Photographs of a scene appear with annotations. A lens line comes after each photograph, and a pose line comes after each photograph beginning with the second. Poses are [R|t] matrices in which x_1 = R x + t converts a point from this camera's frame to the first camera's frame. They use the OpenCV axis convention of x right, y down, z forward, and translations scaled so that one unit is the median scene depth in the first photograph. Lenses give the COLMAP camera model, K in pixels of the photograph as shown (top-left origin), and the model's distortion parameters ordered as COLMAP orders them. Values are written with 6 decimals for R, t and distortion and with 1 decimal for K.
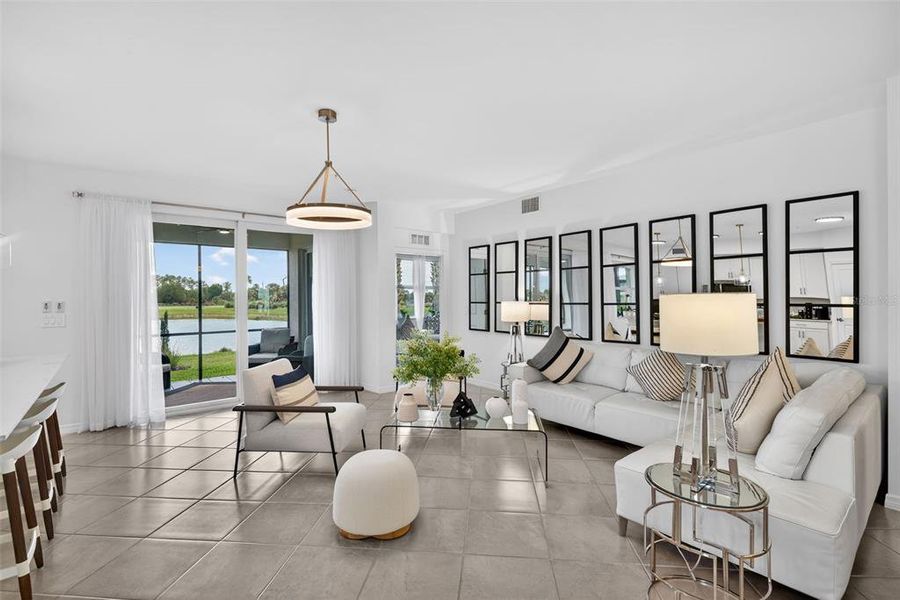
lens RADIAL K [[415.9, 0, 441.8], [0, 415.9, 298.3], [0, 0, 1]] dist [0.027534, -0.001845]
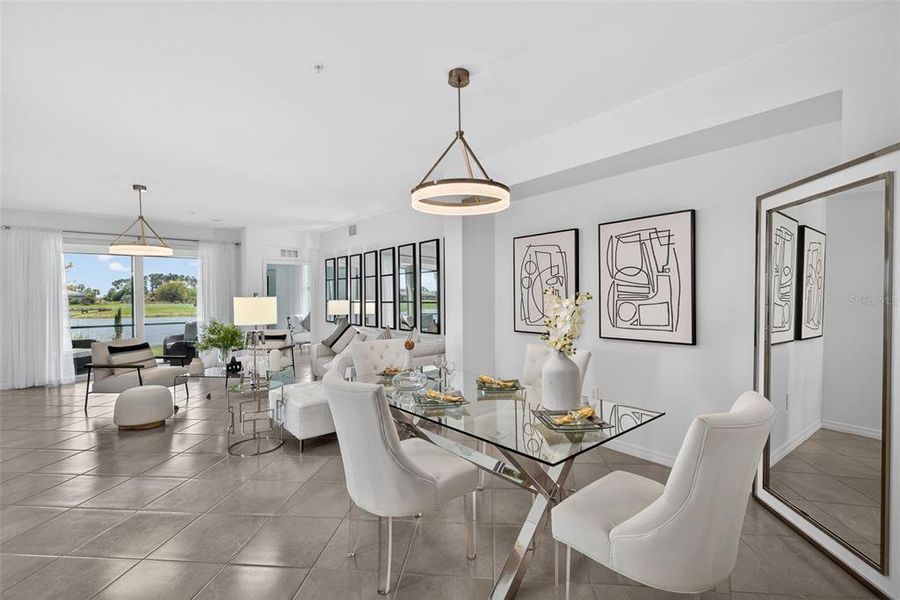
lens RADIAL K [[415.9, 0, 441.8], [0, 415.9, 293.2], [0, 0, 1]] dist [0.027534, -0.001845]
pose [[0.999918, 0.001775, -0.012716, 0.557271], [-0.001893, 0.999955, -0.009265, -0.004456], [0.012699, 0.009289, 0.999876, -0.386027]]
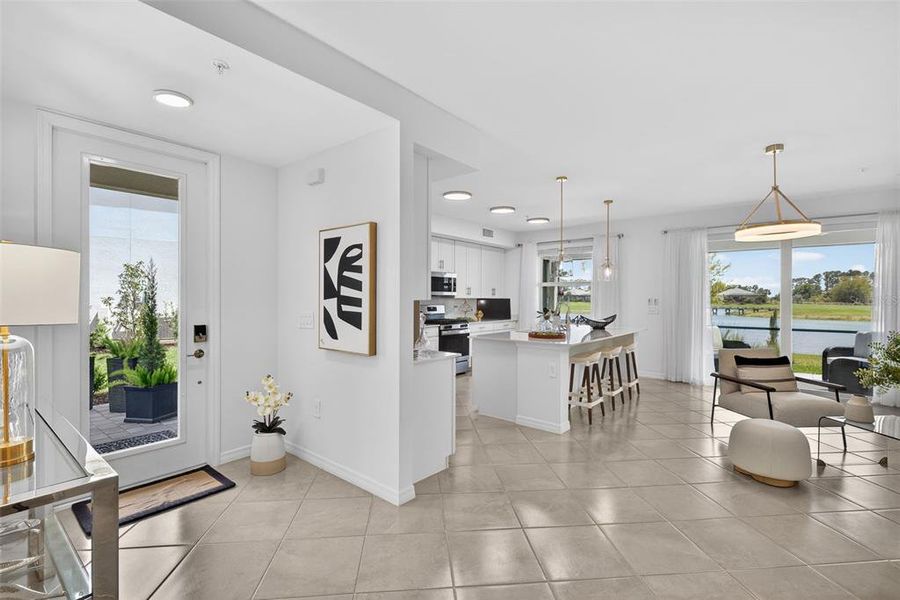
lens RADIAL K [[415.9, 0, 462.0], [0, 415.9, 302.3], [0, 0, 1]] dist [0.027534, -0.001845]
pose [[0.241386, 0.022518, -0.970168, 0.422352], [-0.008944, 0.999740, 0.020979, -0.003384], [0.970388, 0.003613, 0.241525, -0.108524]]
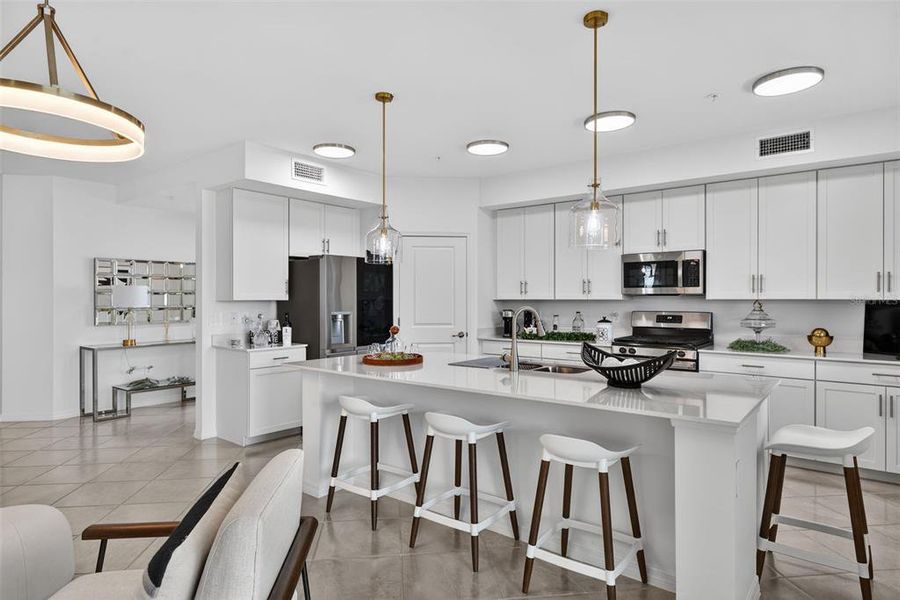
lens RADIAL K [[514.0, 0, 443.4], [0, 514.0, 297.4], [0, 0, 1]] dist [-0.000484, 0.000022]
pose [[-0.973453, 0.008280, -0.228739, -0.338124], [0.008061, 0.999966, 0.001890, 0.003889], [0.228746, -0.000004, -0.973486, 0.991478]]
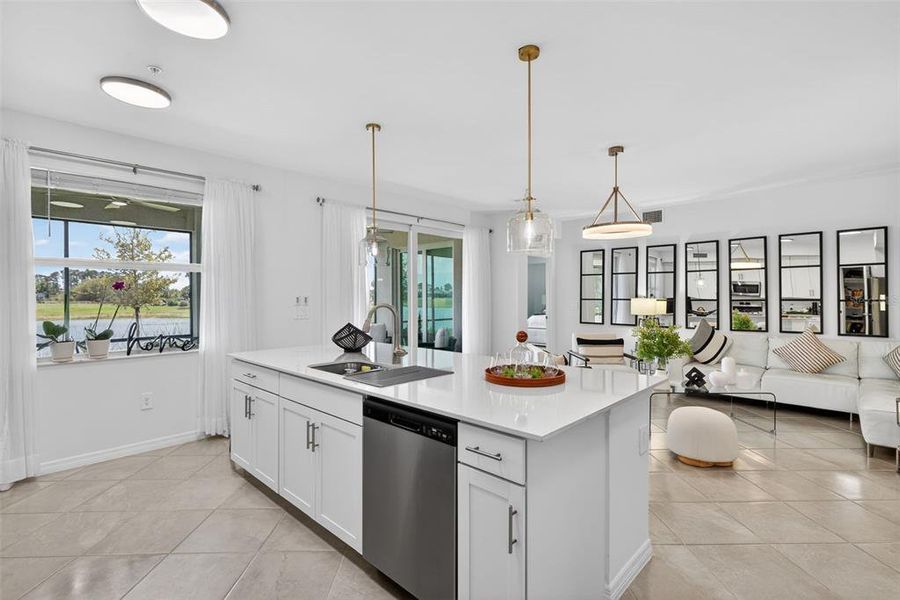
lens RADIAL K [[415.9, 0, 443.7], [0, 415.9, 302.9], [0, 0, 1]] dist [0.027534, -0.001845]
pose [[0.991154, 0.002879, 0.132683, -0.569731], [-0.004561, 0.999913, 0.012370, 0.008787], [-0.132636, -0.012866, 0.991081, -0.112502]]
